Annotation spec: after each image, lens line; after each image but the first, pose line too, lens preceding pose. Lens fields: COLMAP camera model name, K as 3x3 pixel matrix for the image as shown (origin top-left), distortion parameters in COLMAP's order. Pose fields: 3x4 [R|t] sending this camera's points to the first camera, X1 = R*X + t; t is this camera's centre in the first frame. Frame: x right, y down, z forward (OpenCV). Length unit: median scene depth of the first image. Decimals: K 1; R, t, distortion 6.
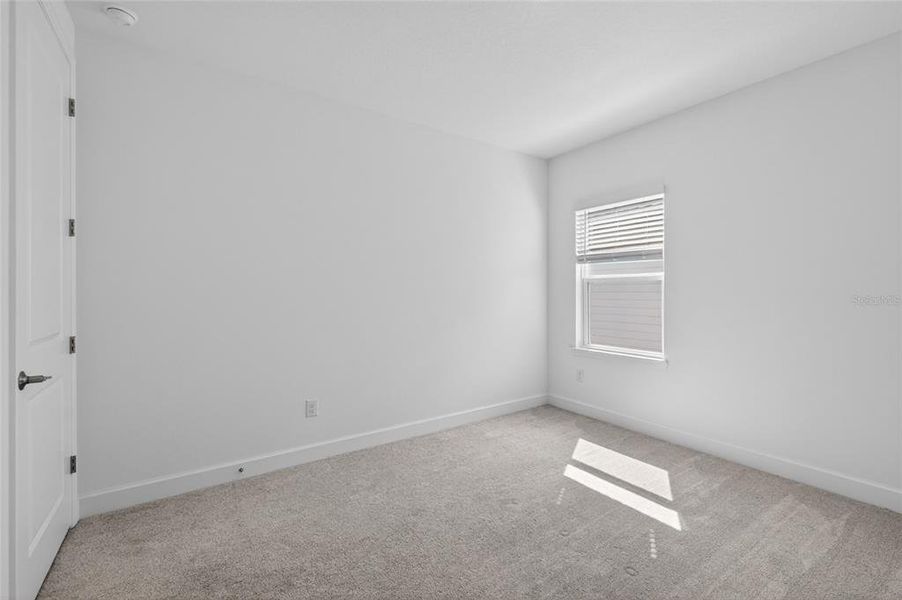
lens RADIAL K [[370.9, 0, 451.3], [0, 370.9, 298.7], [0, 0, 1]] dist [0.001863, 0.000129]
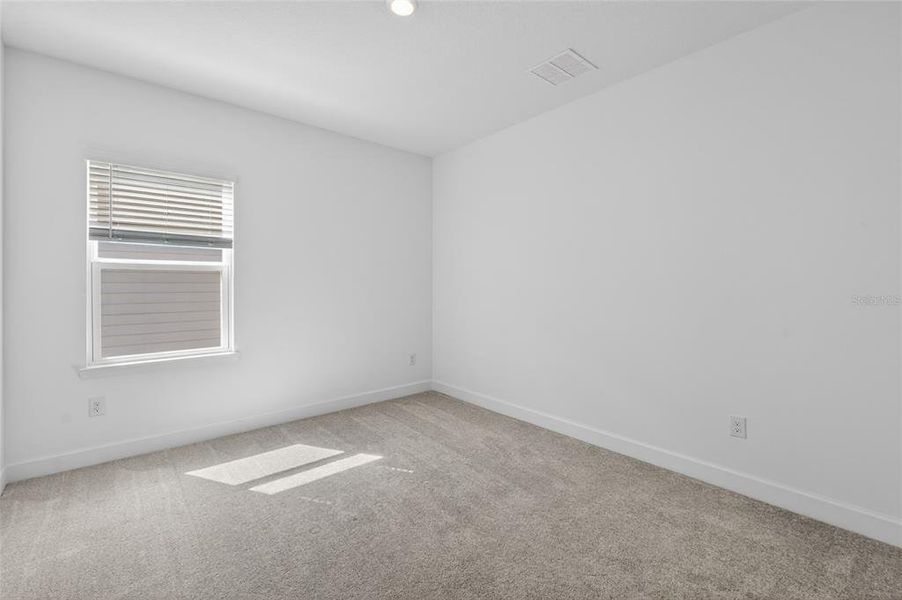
lens RADIAL K [[370.9, 0, 454.7], [0, 370.9, 291.1], [0, 0, 1]] dist [0.001863, 0.000129]
pose [[-0.060625, -0.010811, 0.998102, -0.438164], [0.020972, 0.999707, 0.012102, 0.003774], [-0.997940, 0.021665, -0.060380, 0.474790]]
